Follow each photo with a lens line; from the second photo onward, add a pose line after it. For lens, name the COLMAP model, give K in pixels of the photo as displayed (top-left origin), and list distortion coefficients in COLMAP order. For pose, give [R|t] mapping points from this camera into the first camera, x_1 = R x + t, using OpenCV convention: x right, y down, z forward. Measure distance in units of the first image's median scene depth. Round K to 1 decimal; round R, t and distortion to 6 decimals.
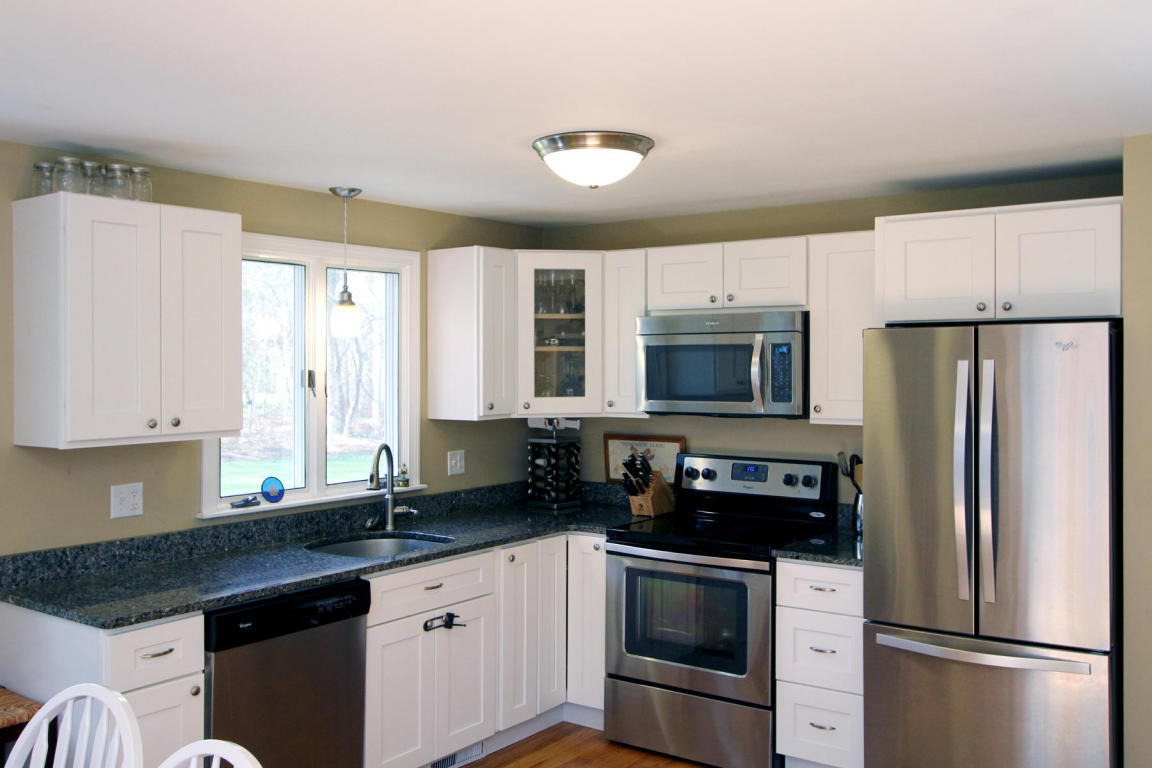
lens RADIAL K [[1130.1, 0, 578.3], [0, 1130.1, 389.7], [0, 0, 1]] dist [0.071162, 0.000000]
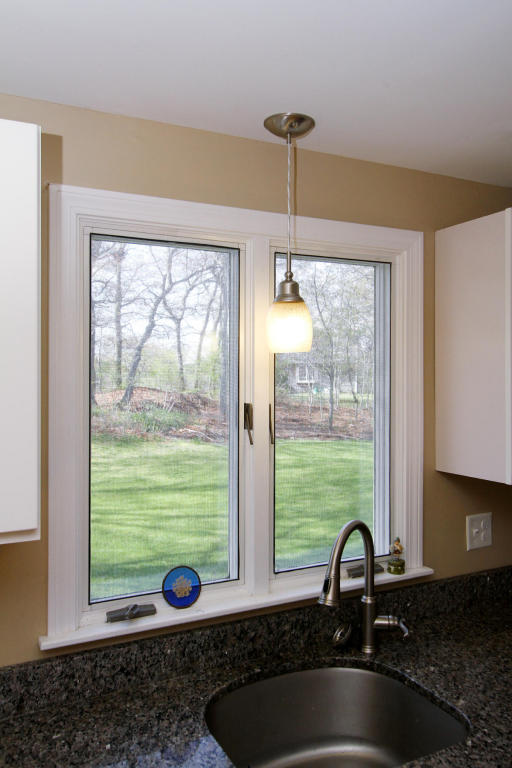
lens RADIAL K [[594.9, 0, 263.5], [0, 594.9, 378.8], [0, 0, 1]] dist [-0.007862, 0.015824]
pose [[0.892763, -0.005551, -0.450491, -0.063831], [-0.004379, 0.999770, -0.020998, -0.023226], [0.450504, 0.020719, 0.892534, 0.641971]]
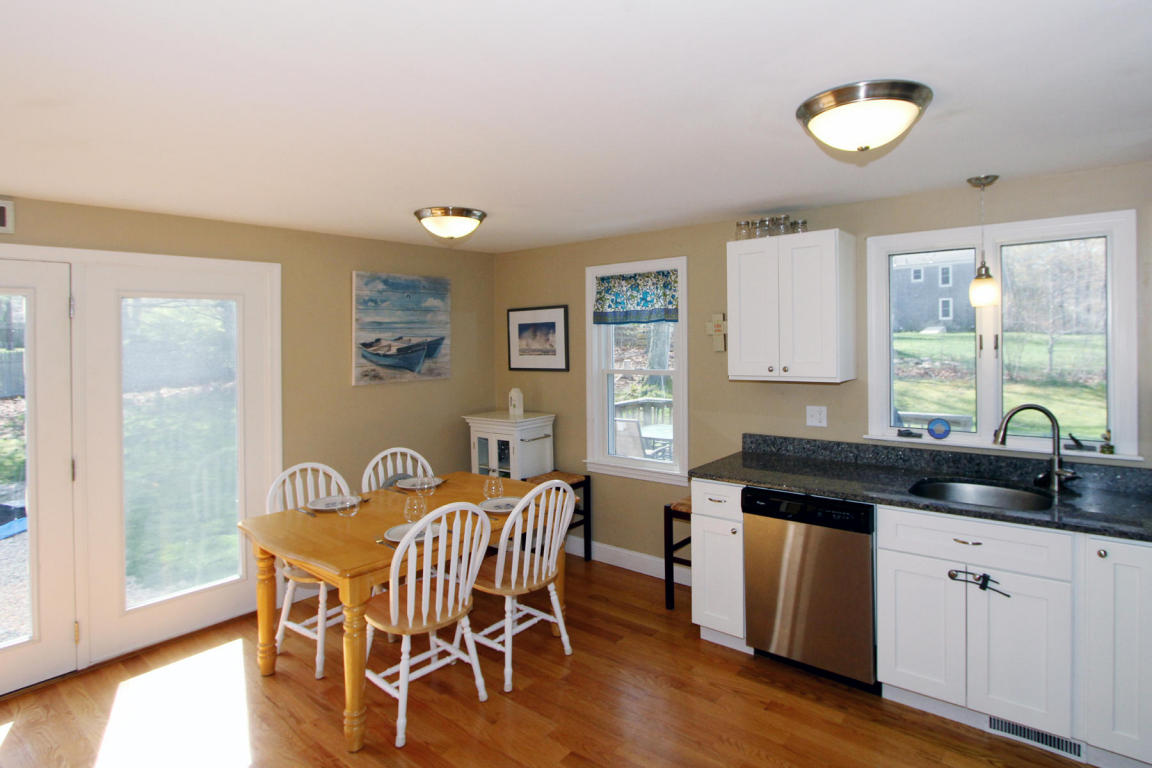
lens RADIAL K [[592.8, 0, 621.2], [0, 592.8, 333.2], [0, 0, 1]] dist [0.004858, 0.000032]
pose [[-0.022024, -0.008626, -0.999720, 0.368915], [-0.007625, 0.999935, -0.008460, -0.010246], [0.999728, 0.007436, -0.022088, 0.592613]]
